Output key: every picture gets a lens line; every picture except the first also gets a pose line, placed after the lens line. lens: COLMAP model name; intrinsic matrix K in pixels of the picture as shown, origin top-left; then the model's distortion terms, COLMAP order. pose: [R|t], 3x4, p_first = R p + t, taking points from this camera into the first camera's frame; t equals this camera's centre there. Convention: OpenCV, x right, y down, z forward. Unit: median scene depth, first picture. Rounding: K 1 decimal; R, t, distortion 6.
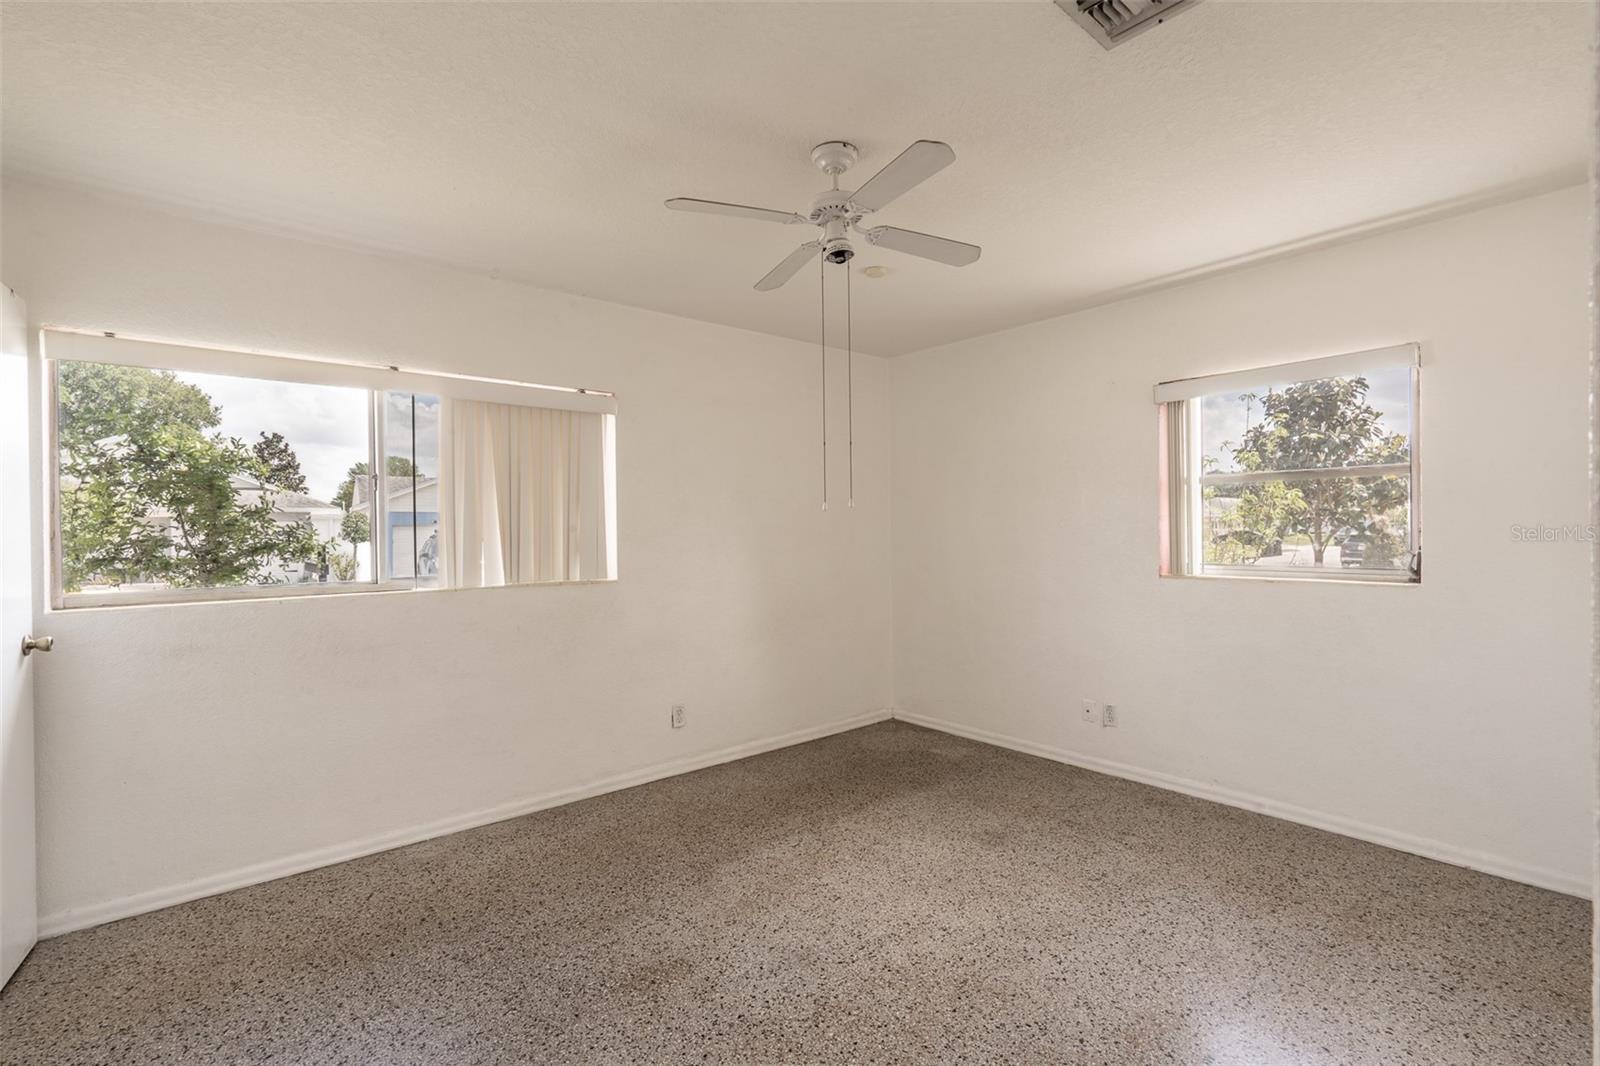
lens RADIAL K [[721.2, 0, 800.9], [0, 721.2, 531.8], [0, 0, 1]] dist [-0.008336, 0.001546]
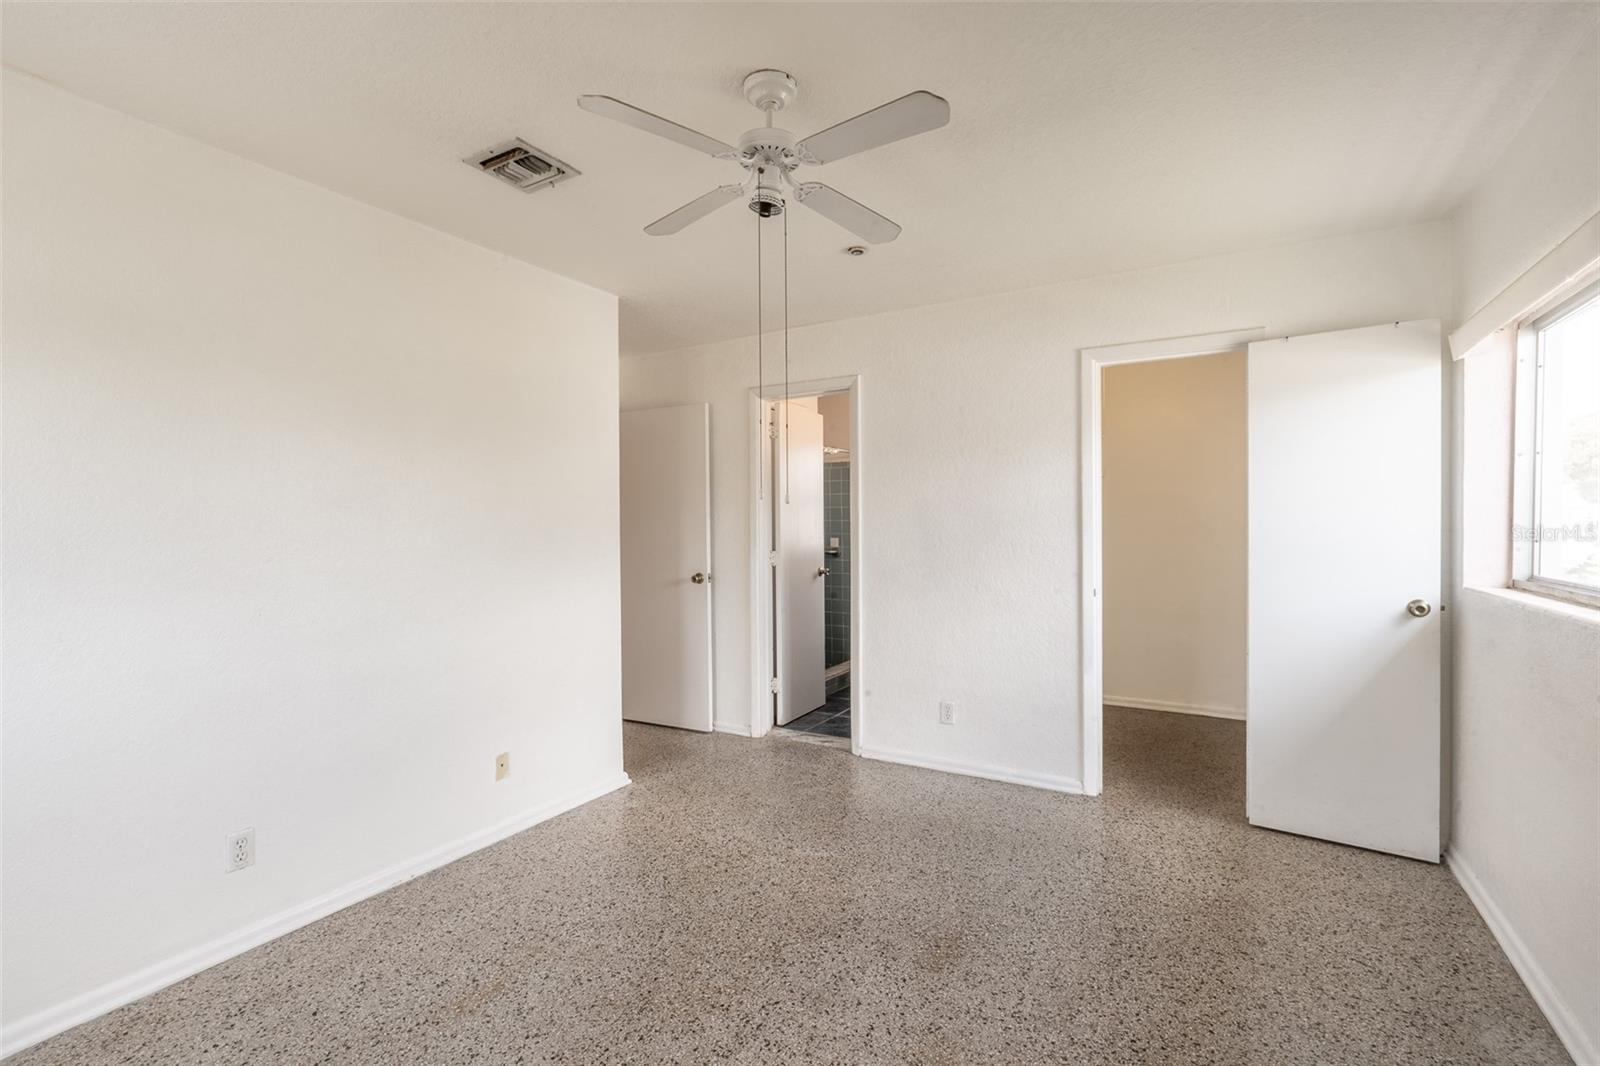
lens RADIAL K [[721.2, 0, 799.2], [0, 721.2, 533.9], [0, 0, 1]] dist [-0.008336, 0.001546]
pose [[-0.944168, 0.023768, -0.328607, 0.319673], [0.018855, 0.999658, 0.018128, -0.009294], [0.328926, 0.010919, -0.944293, 1.903826]]
